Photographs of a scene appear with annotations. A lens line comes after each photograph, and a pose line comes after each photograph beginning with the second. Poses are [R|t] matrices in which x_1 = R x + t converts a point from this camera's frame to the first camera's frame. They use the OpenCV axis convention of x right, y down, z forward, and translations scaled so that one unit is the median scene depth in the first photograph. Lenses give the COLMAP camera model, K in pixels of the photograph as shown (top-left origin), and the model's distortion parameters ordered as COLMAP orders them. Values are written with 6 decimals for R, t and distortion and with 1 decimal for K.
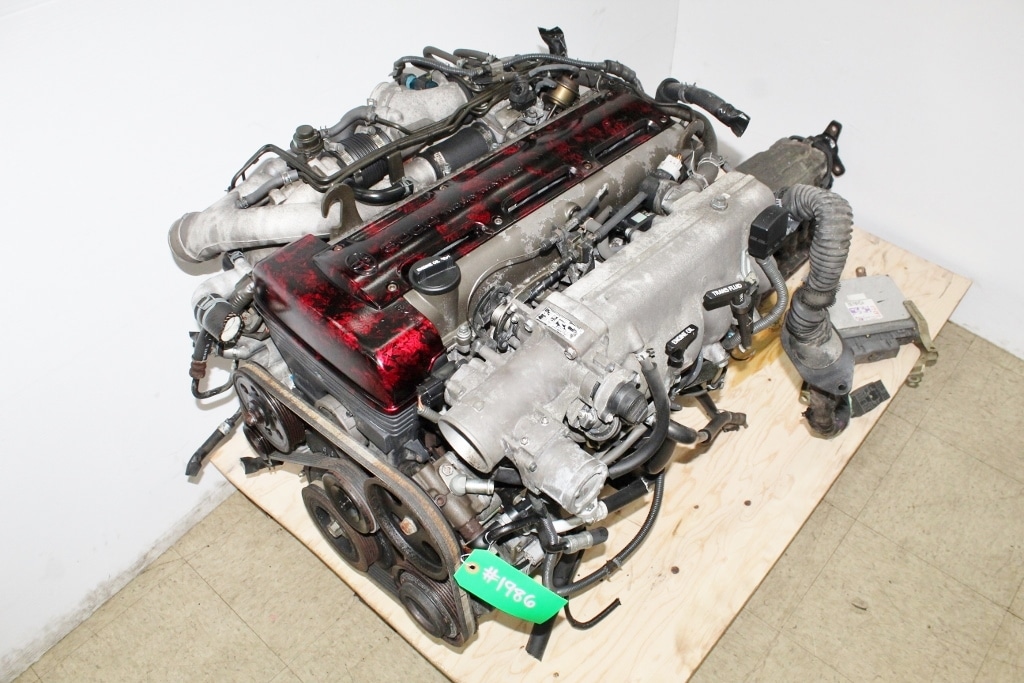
lens RADIAL K [[844.7, 0, 524.0], [0, 844.7, 354.7], [0, 0, 1]] dist [-0.161435, 0.130220]
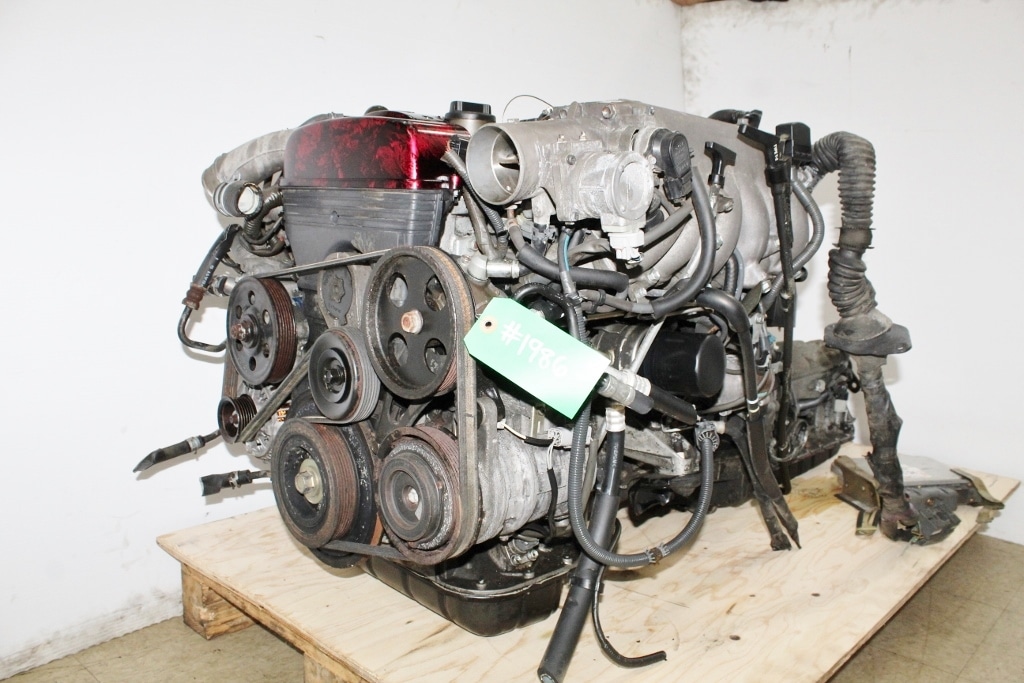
lens RADIAL K [[844.7, 0, 520.2], [0, 844.7, 348.5], [0, 0, 1]] dist [-0.161435, 0.130220]
pose [[0.998800, 0.045449, -0.018223, -0.010924], [-0.047251, 0.796948, -0.602198, 0.506780], [-0.012846, 0.602336, 0.798139, 0.249641]]
